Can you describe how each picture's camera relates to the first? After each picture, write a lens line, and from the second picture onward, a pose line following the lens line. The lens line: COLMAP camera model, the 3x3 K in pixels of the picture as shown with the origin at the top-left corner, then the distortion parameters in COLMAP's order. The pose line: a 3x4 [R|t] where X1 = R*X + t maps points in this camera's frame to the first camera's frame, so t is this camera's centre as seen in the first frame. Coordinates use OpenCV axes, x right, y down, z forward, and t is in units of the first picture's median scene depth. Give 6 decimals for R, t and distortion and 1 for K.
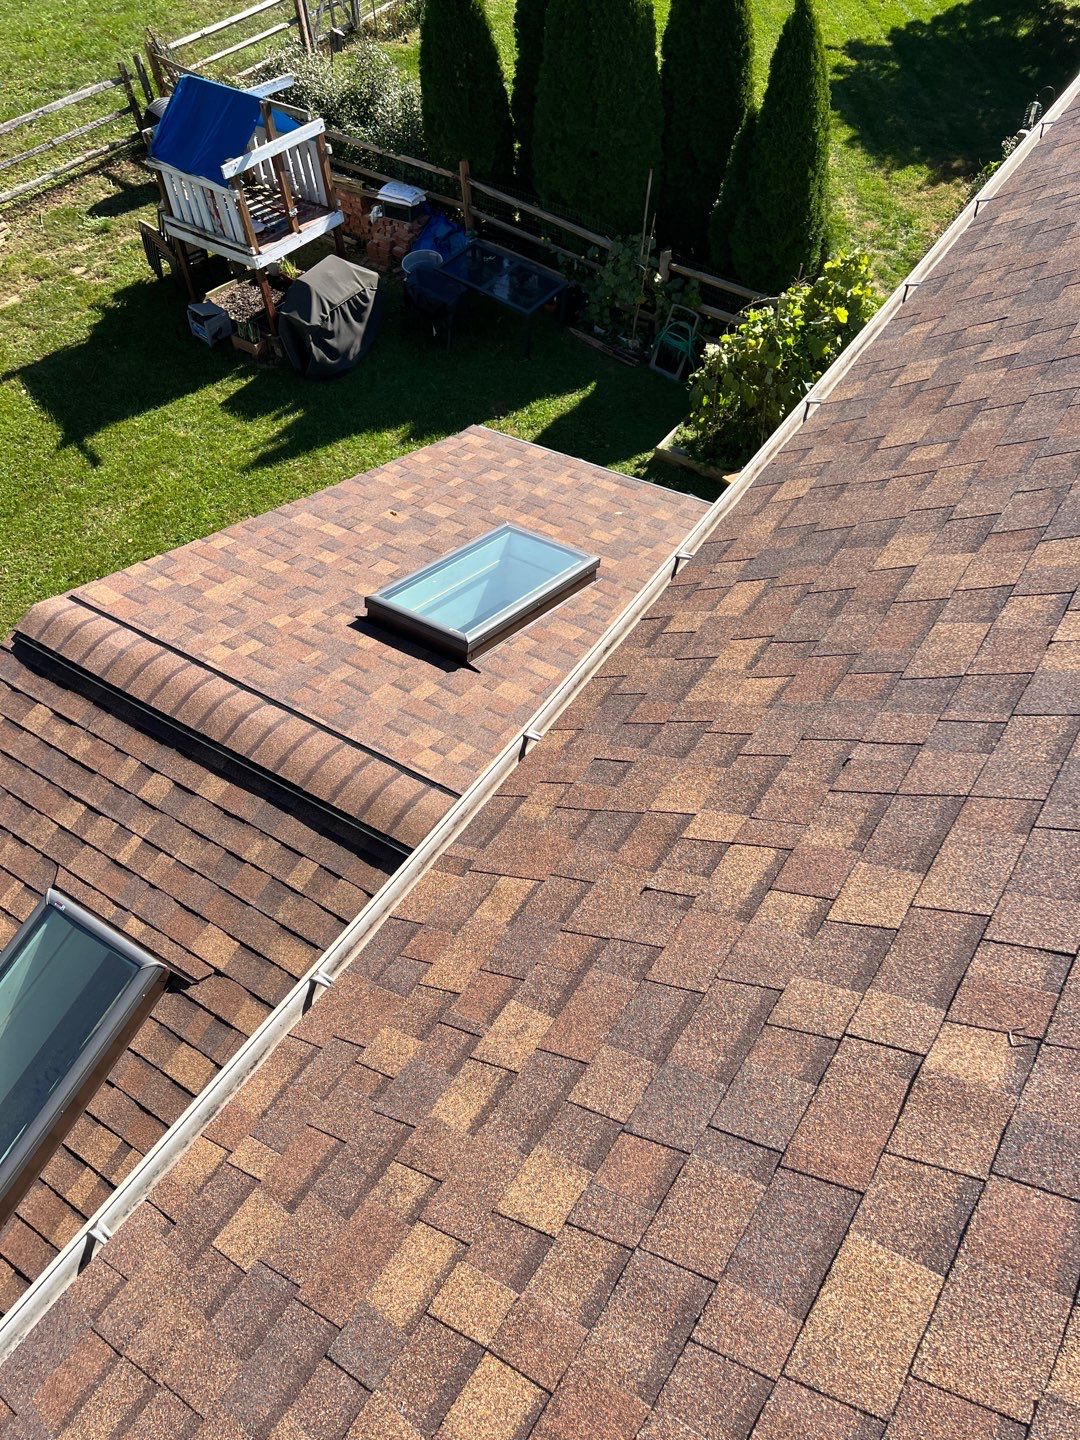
lens RADIAL K [[1094.0, 0, 543.4], [0, 1094.0, 740.6], [0, 0, 1]] dist [0.048589, -0.045813]
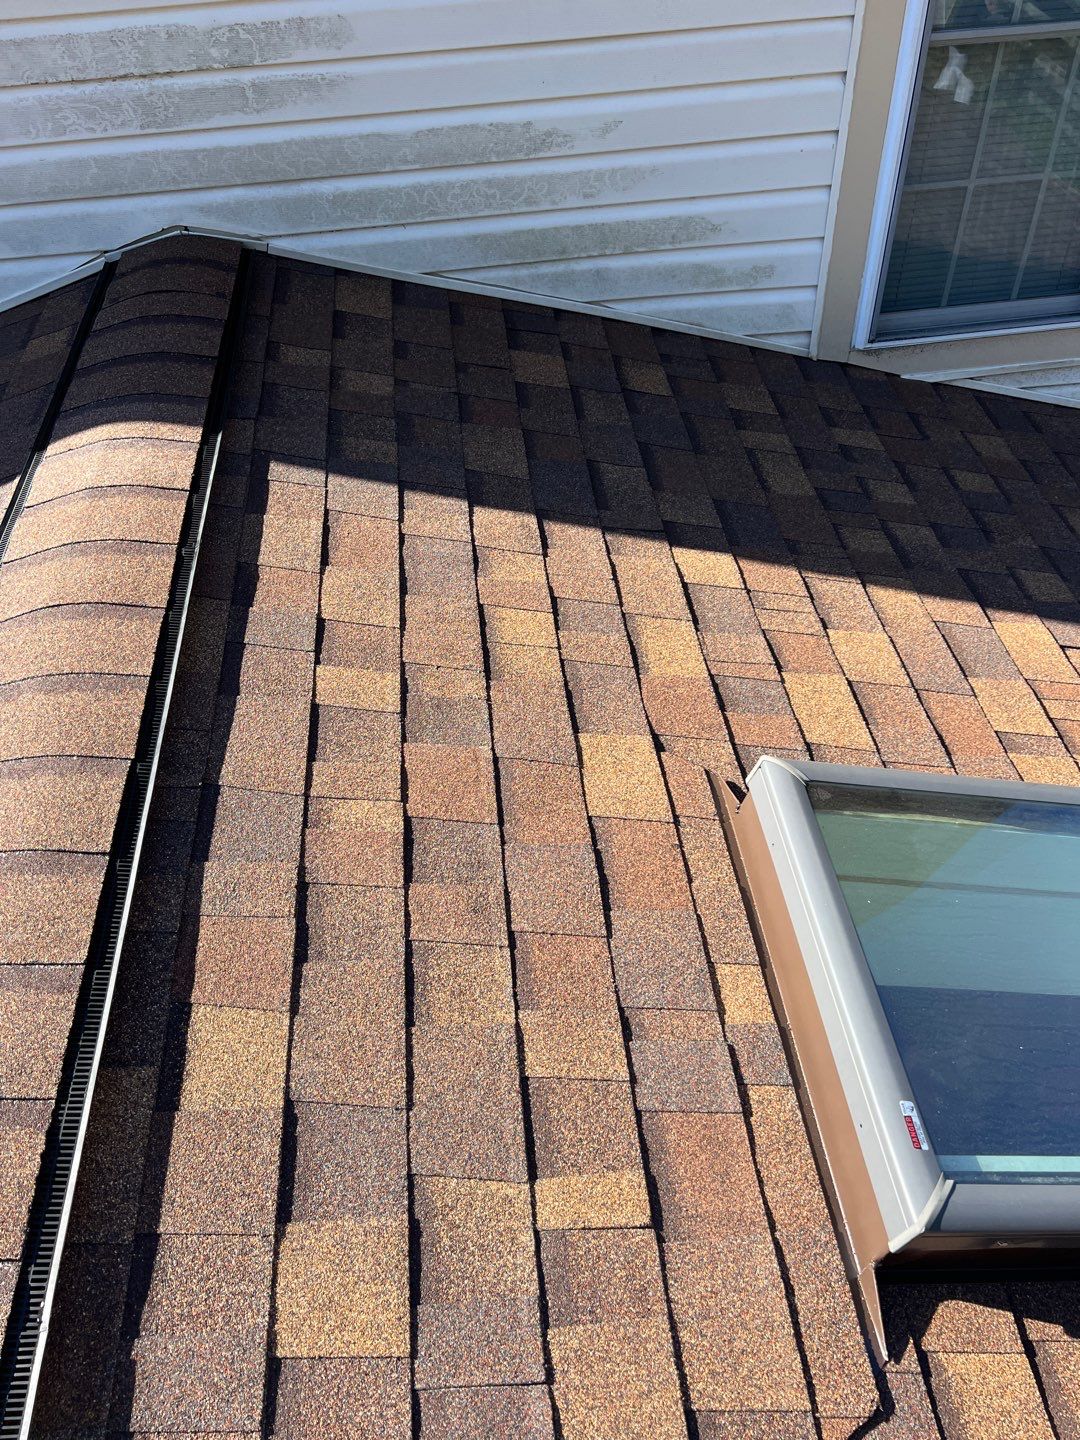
lens RADIAL K [[1094.0, 0, 543.4], [0, 1094.0, 740.6], [0, 0, 1]] dist [0.048589, -0.045813]
pose [[-0.640731, -0.460807, 0.614101, -0.469419], [0.635570, 0.130369, 0.760957, -0.118626], [-0.430714, 0.877873, 0.209343, 0.838891]]
